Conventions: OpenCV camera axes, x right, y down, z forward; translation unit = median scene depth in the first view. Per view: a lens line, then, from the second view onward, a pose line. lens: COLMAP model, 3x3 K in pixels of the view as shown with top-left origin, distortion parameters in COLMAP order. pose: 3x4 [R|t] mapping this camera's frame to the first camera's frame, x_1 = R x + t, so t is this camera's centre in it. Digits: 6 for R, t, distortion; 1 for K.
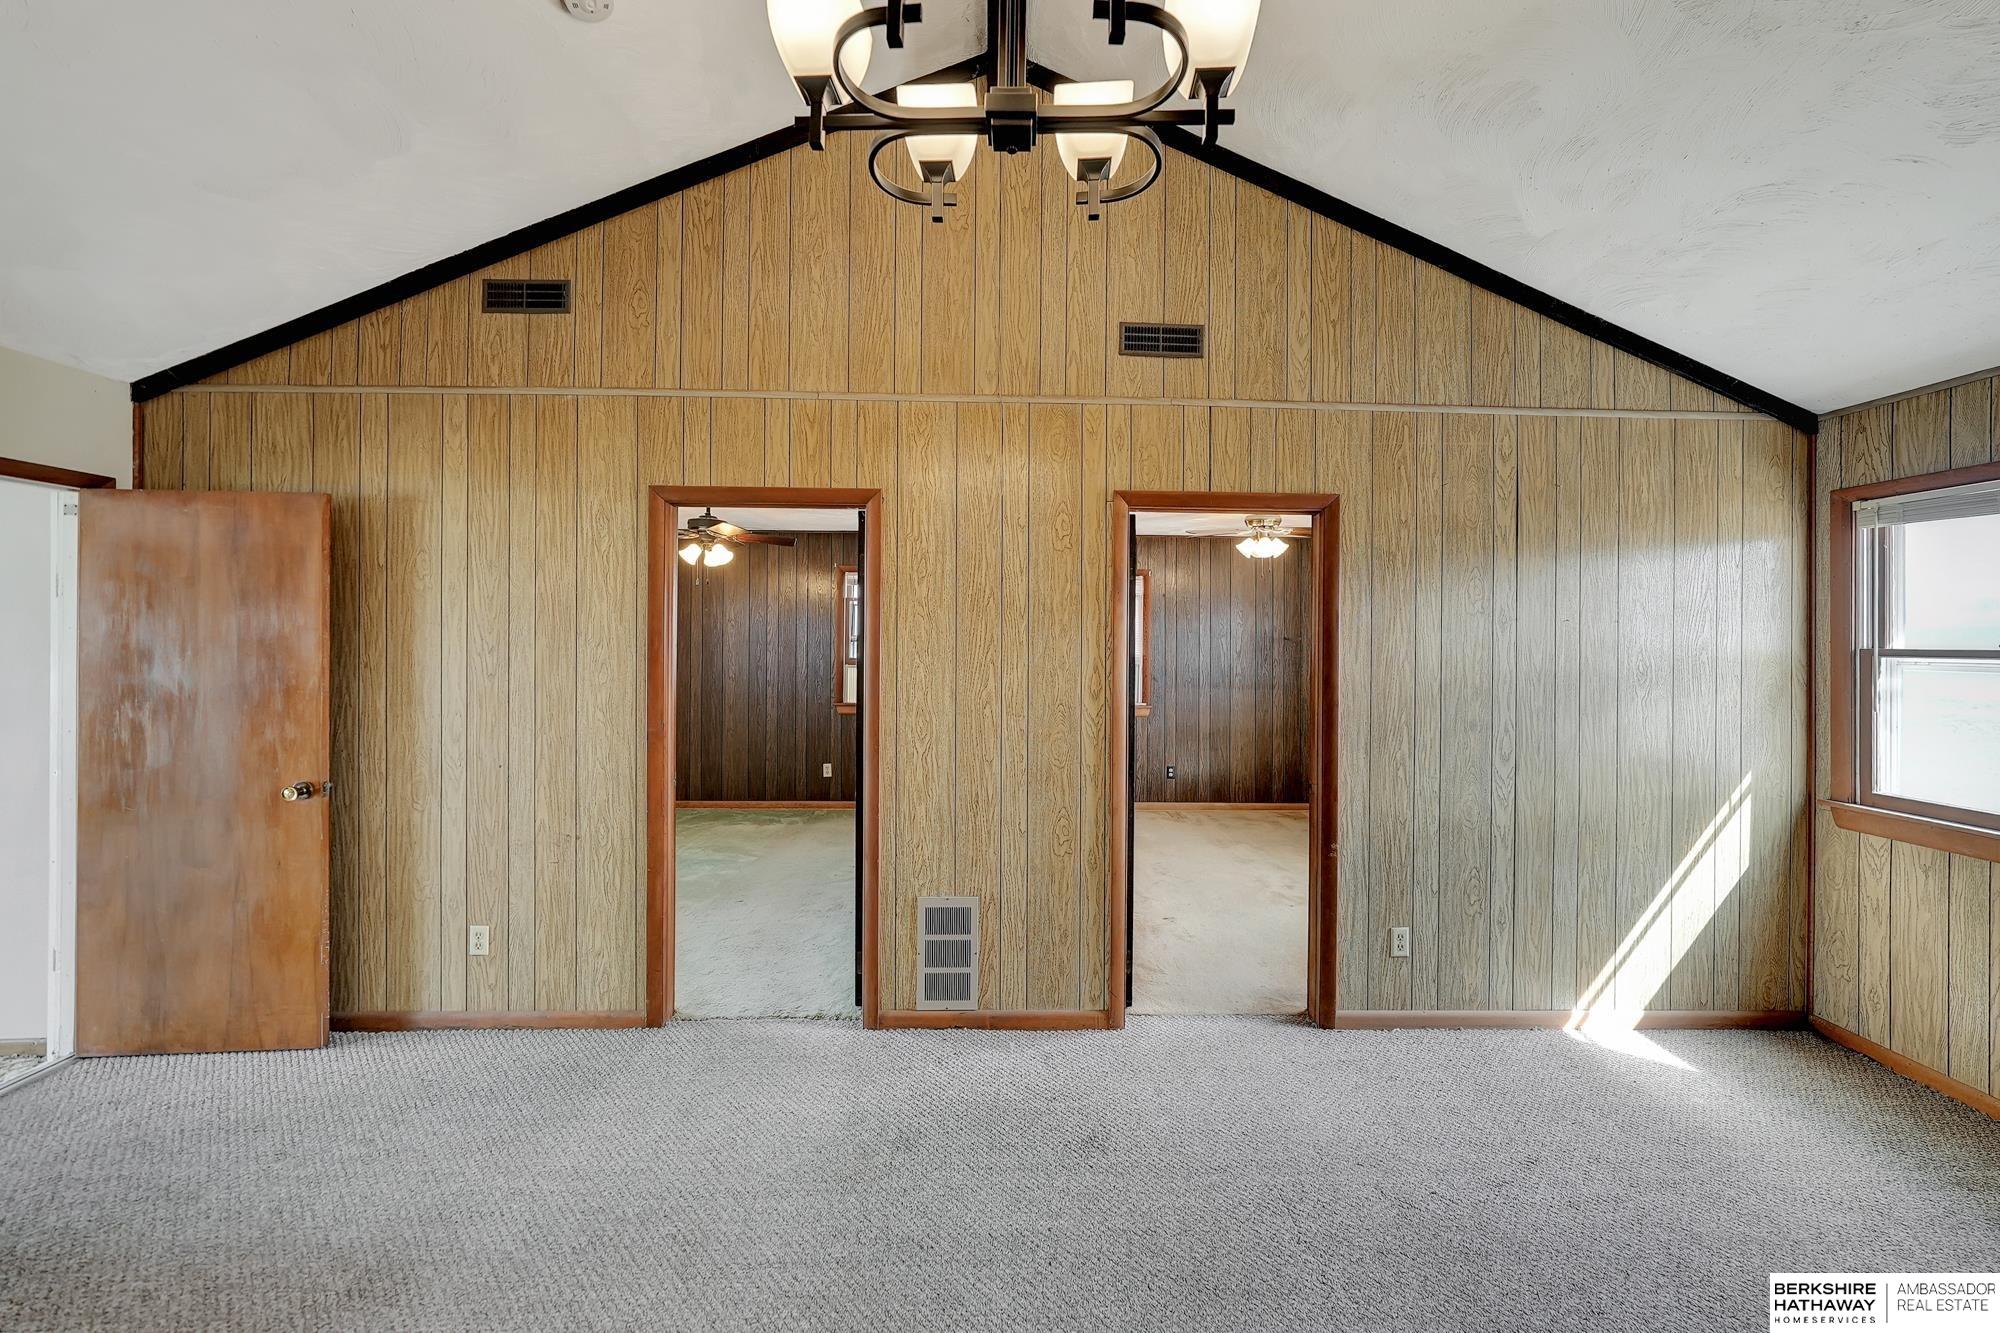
lens RADIAL K [[722.8, 0, 996.6], [0, 722.8, 633.7], [0, 0, 1]] dist [-0.004444, -0.000037]
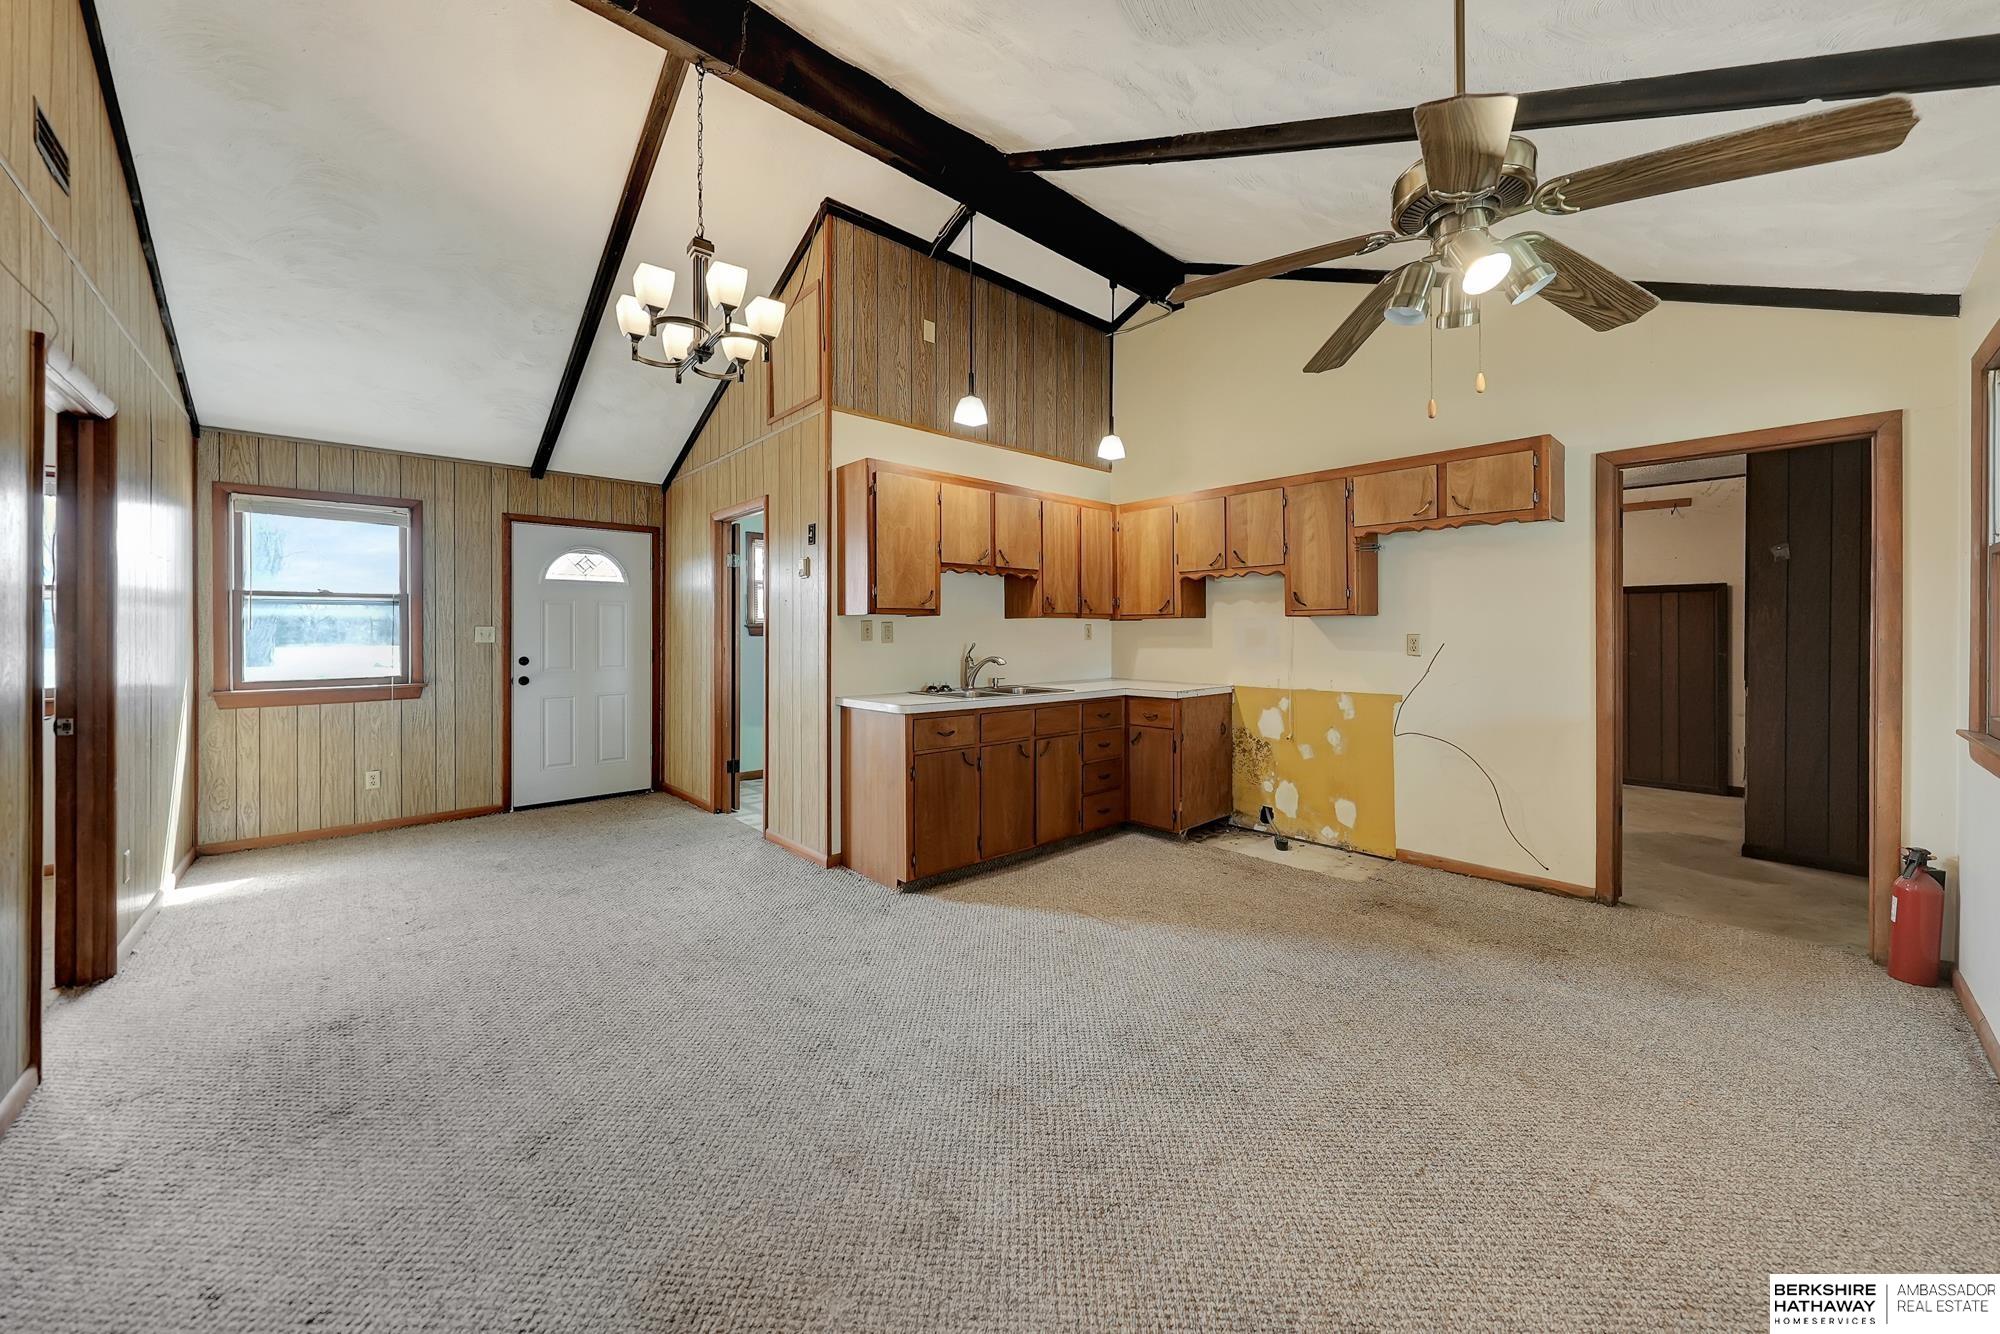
lens RADIAL K [[722.8, 0, 996.6], [0, 722.8, 634.2], [0, 0, 1]] dist [-0.004444, -0.000037]
pose [[-0.656066, -0.013621, 0.754580, -1.019916], [-0.010130, 0.999906, 0.009241, 0.084883], [-0.754635, -0.001581, -0.656143, 0.770227]]
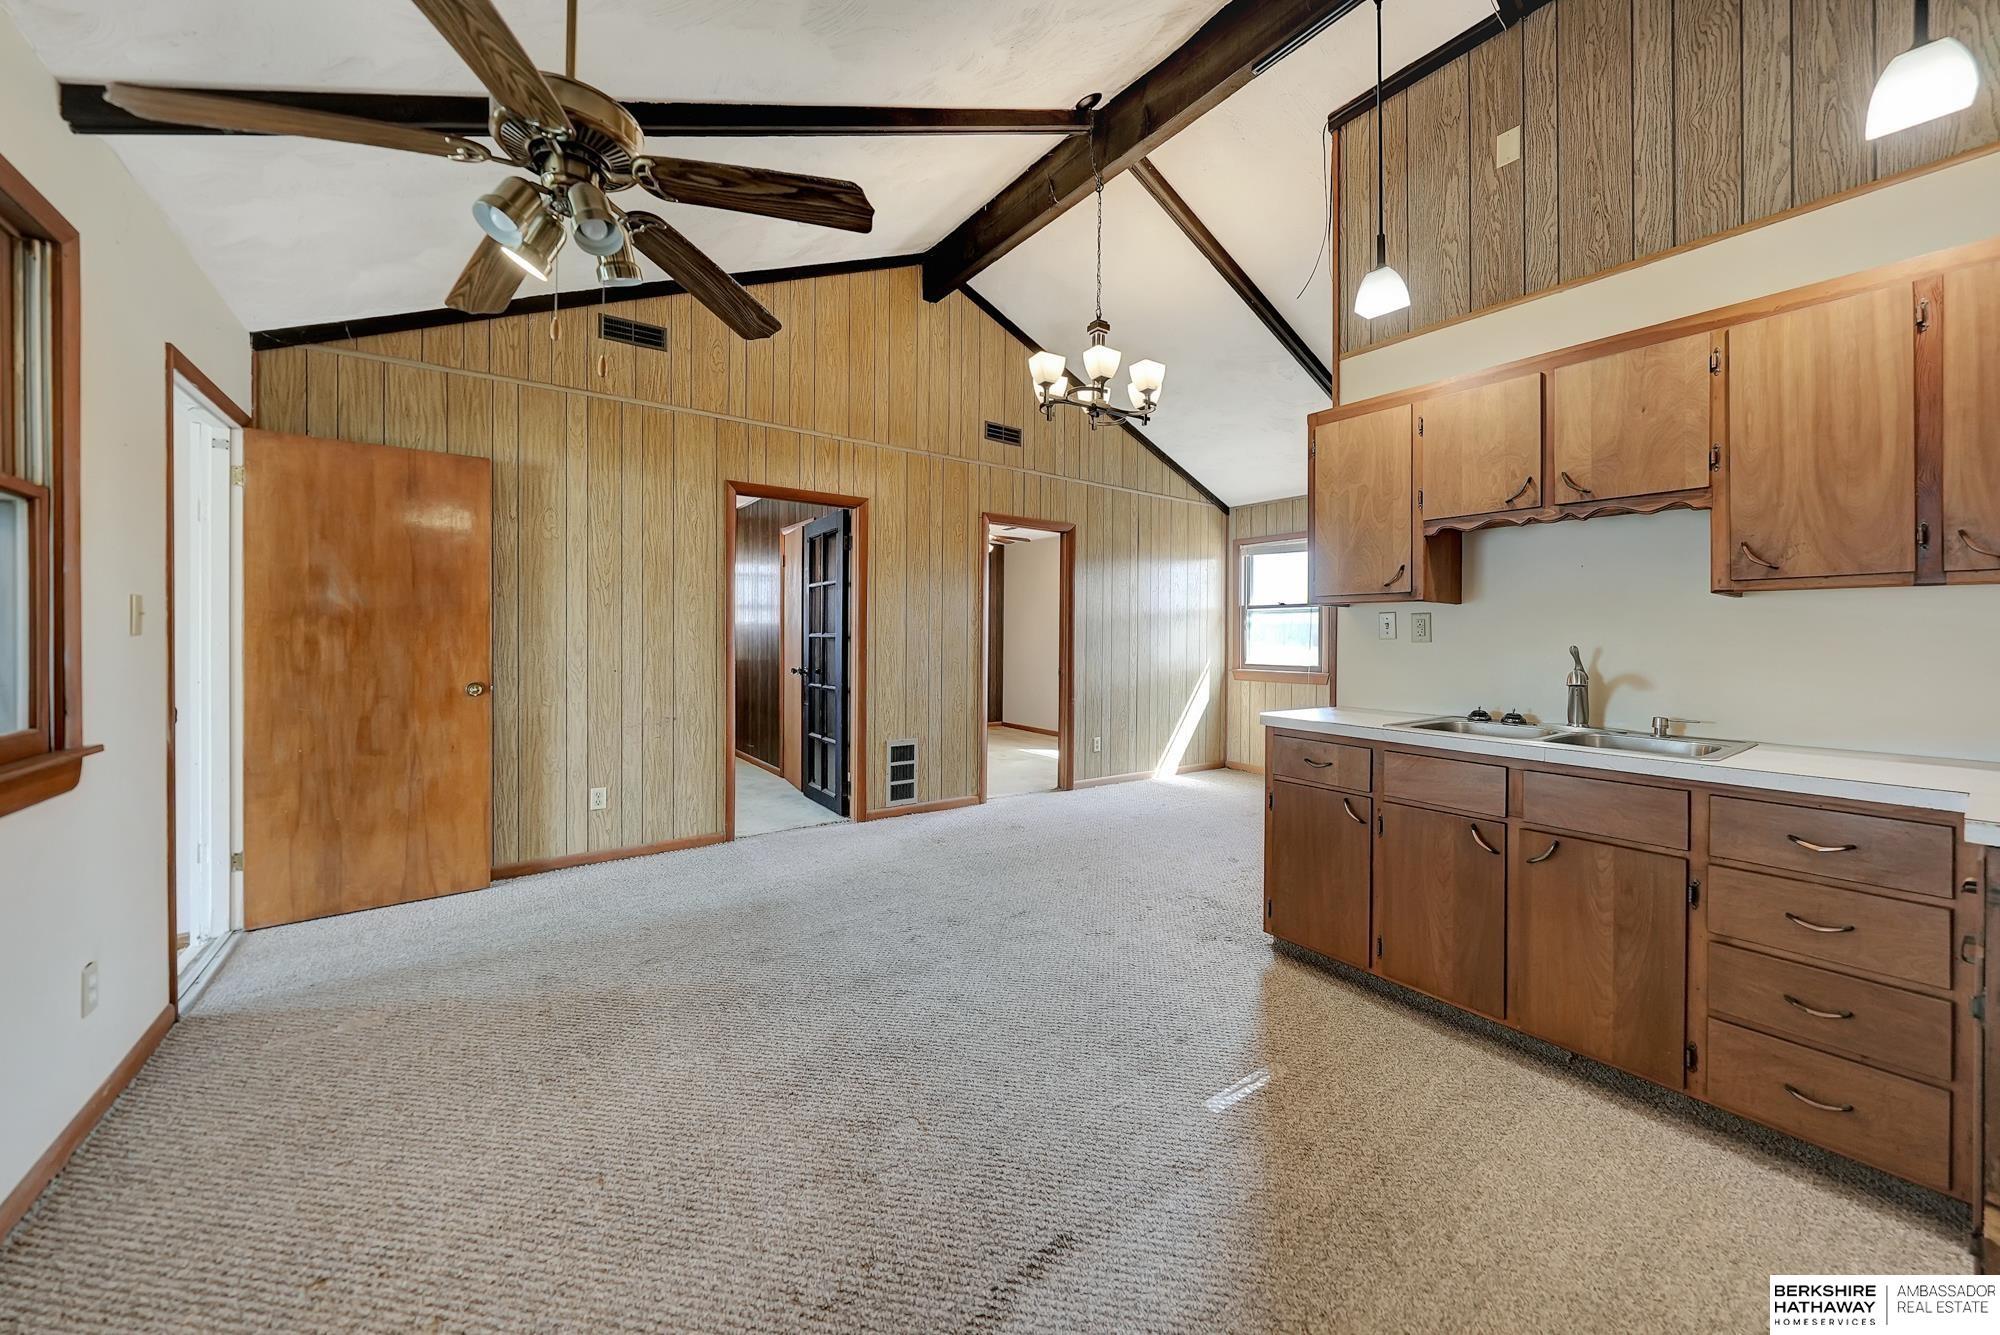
lens RADIAL K [[722.8, 0, 996.6], [0, 722.8, 634.7], [0, 0, 1]] dist [-0.004444, -0.000037]
pose [[0.824703, -0.002327, 0.565561, -0.865533], [-0.002508, 0.999967, 0.007771, 0.101920], [-0.565561, -0.007828, 0.824670, -0.550481]]
